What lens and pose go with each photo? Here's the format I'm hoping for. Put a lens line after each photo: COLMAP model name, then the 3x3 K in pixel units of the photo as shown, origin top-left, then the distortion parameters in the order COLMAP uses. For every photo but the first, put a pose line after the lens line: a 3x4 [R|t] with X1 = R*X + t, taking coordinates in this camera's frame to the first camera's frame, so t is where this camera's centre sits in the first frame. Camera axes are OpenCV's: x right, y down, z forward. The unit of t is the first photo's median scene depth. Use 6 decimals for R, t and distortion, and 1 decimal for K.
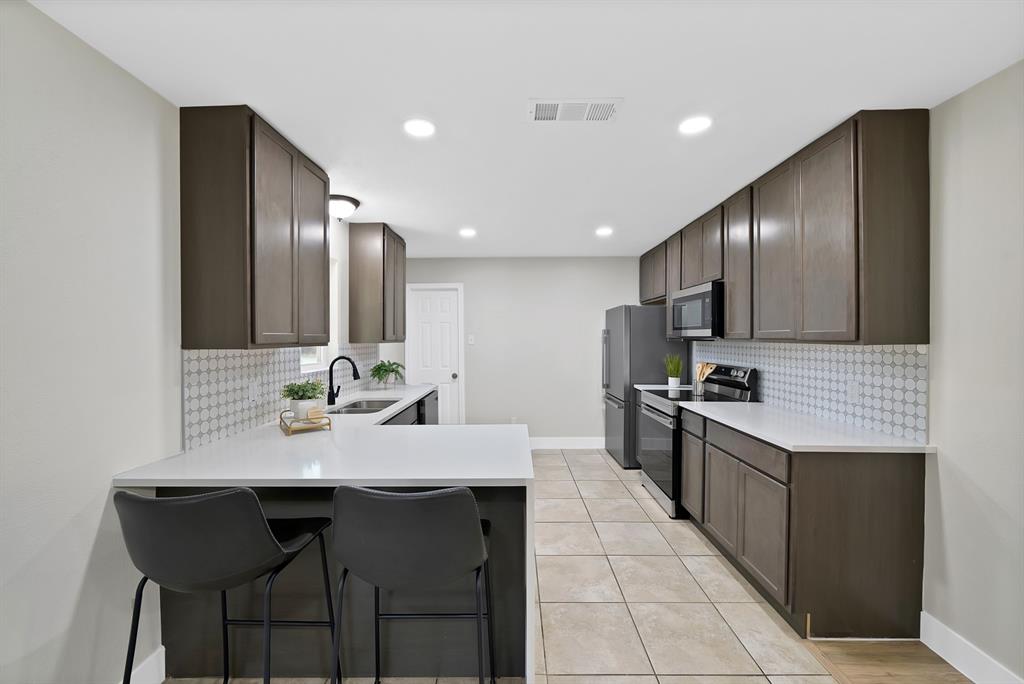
lens RADIAL K [[404.1, 0, 512.0], [0, 404.1, 342.0], [0, 0, 1]] dist [-0.009523, 0.000144]
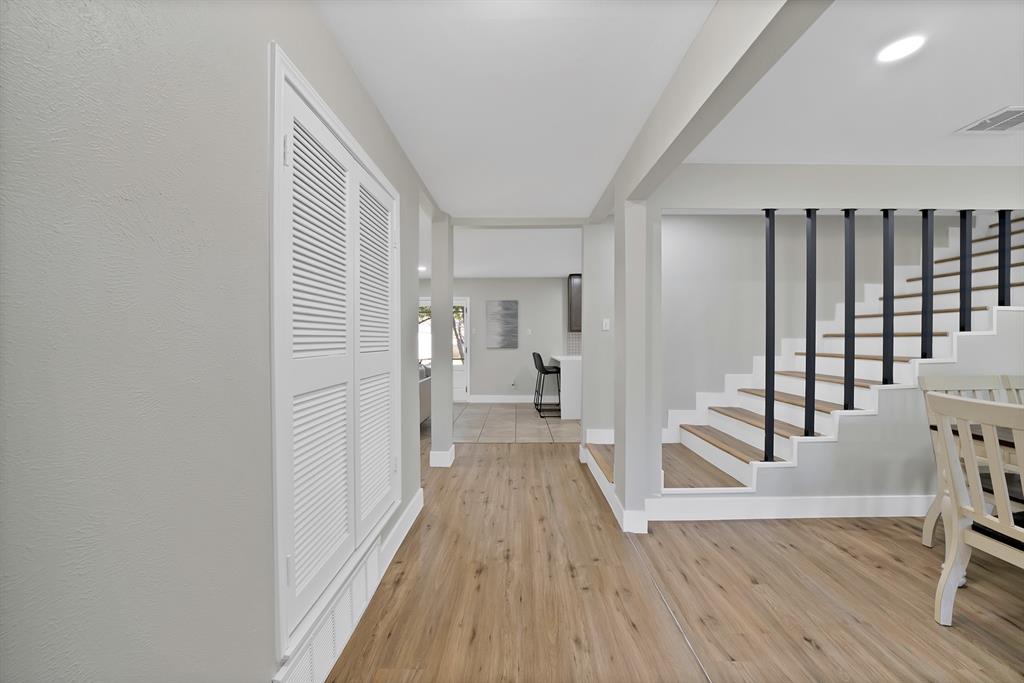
lens RADIAL K [[370.6, 0, 510.3], [0, 370.6, 342.6], [0, 0, 1]] dist [-0.020418, 0.000340]
pose [[-0.008419, 0.012124, -0.999891, 2.298674], [-0.010513, 0.999870, 0.012213, 0.063045], [0.999909, 0.010615, -0.008291, 0.292102]]
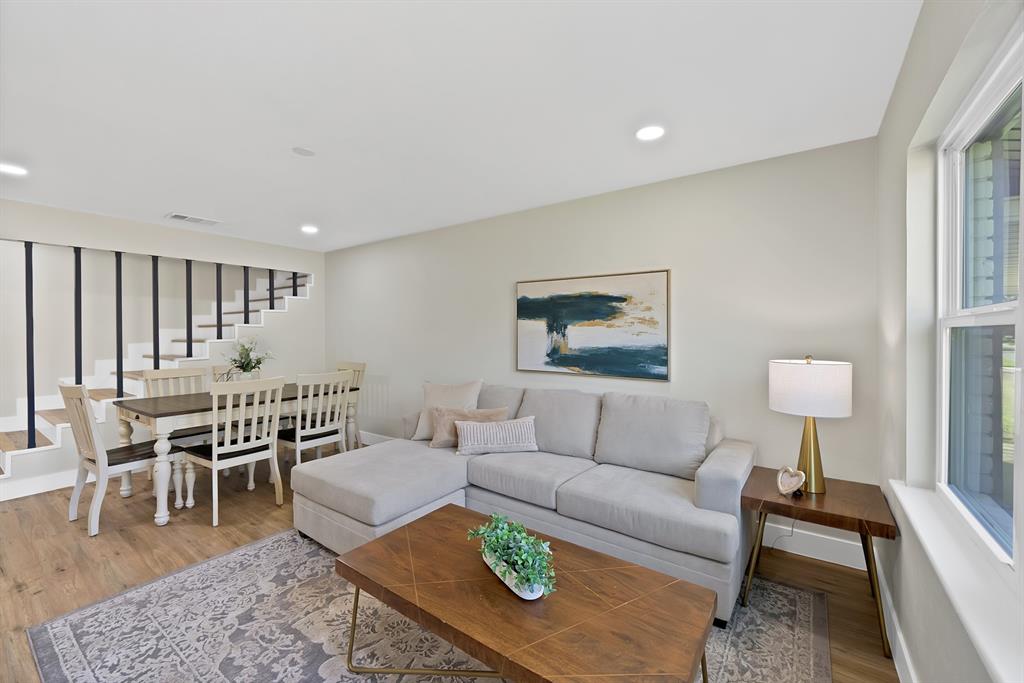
lens RADIAL K [[414.0, 0, 511.4], [0, 414.0, 334.9], [0, 0, 1]] dist [-0.000220, 0.000154]
pose [[0.818115, -0.002866, -0.575047, 3.373190], [-0.001948, 0.999968, -0.007755, 0.023957], [0.575051, 0.007465, 0.818084, 0.778462]]
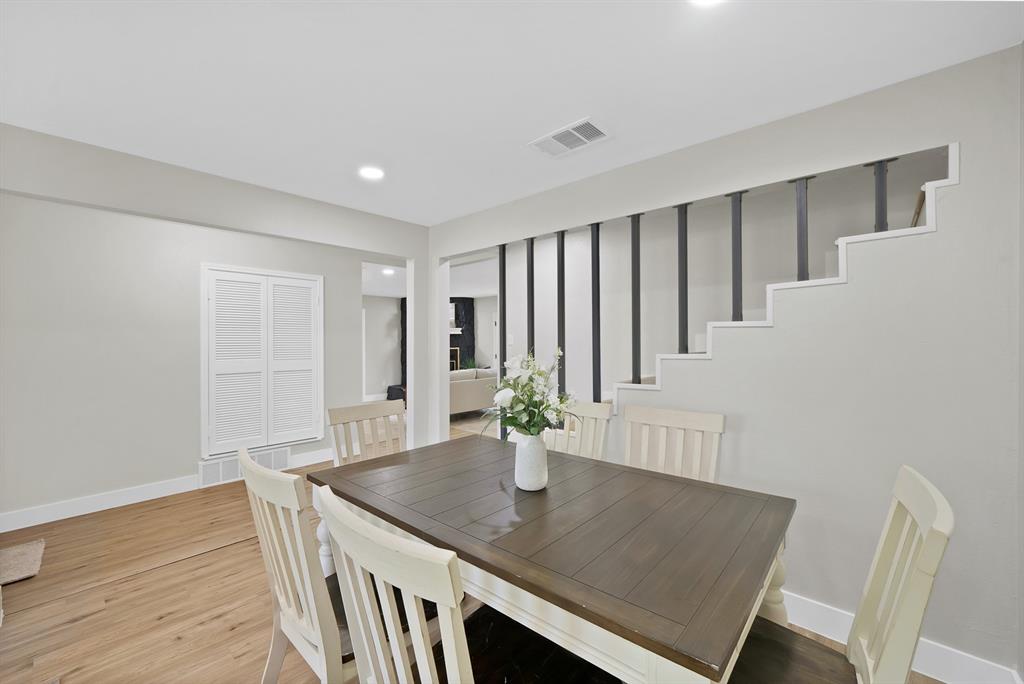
lens RADIAL K [[413.3, 0, 491.0], [0, 413.3, 341.2], [0, 0, 1]] dist [-0.000478, -0.000058]
pose [[-0.681851, 0.000843, -0.731490, 2.265868], [-0.005640, 0.999964, 0.006409, 0.001007], [0.731469, 0.008495, -0.681822, 1.822057]]
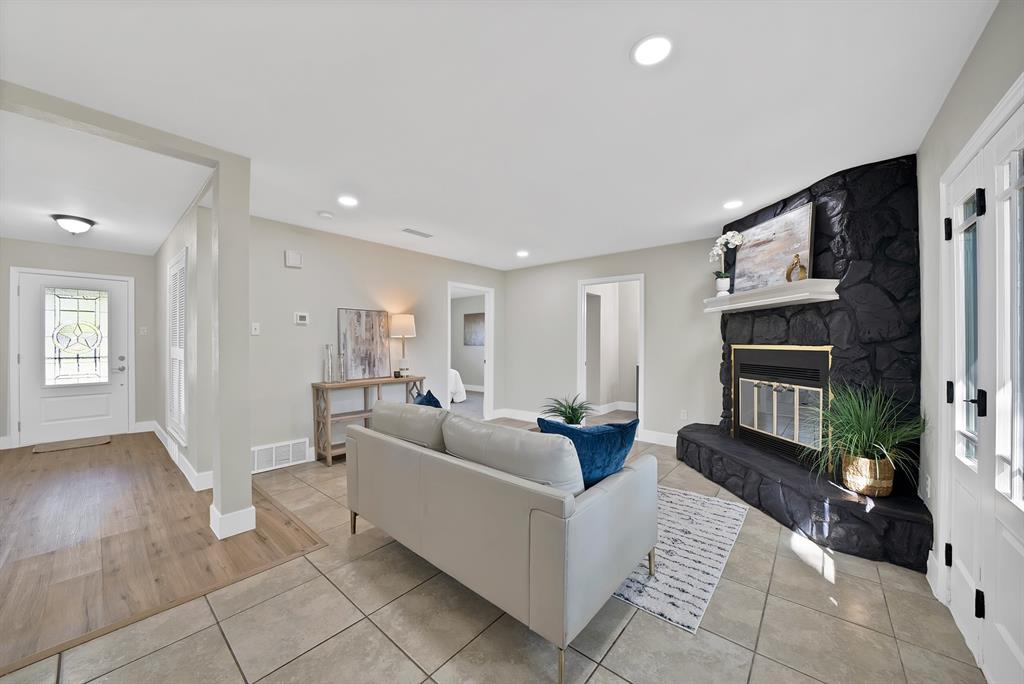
lens RADIAL K [[370.6, 0, 510.3], [0, 370.6, 343.1], [0, 0, 1]] dist [-0.020418, 0.000340]
pose [[-0.768905, -0.004614, 0.639347, -0.391713], [0.004760, 0.999905, 0.012940, 0.063792], [-0.639346, 0.012993, -0.768810, 0.274906]]
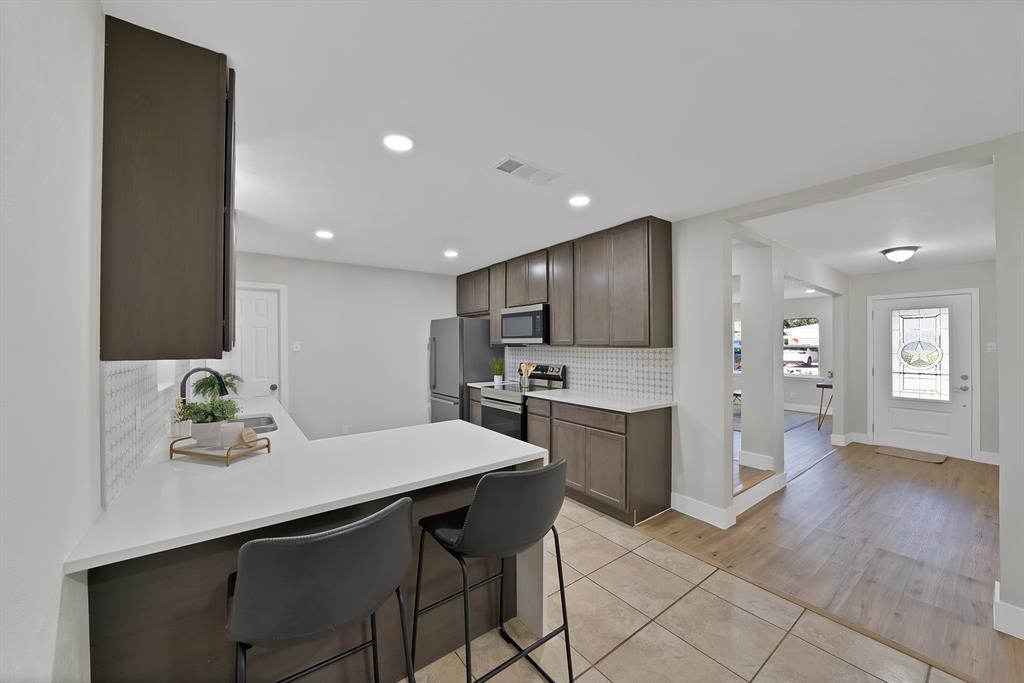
lens RADIAL K [[374.1, 0, 509.0], [0, 374.1, 344.4], [0, 0, 1]] dist [-0.016831, 0.000412]
pose [[0.797430, -0.001280, 0.603410, -0.454848], [0.007748, 0.999937, -0.008119, -0.000664], [-0.603362, 0.011149, 0.797390, 0.055550]]
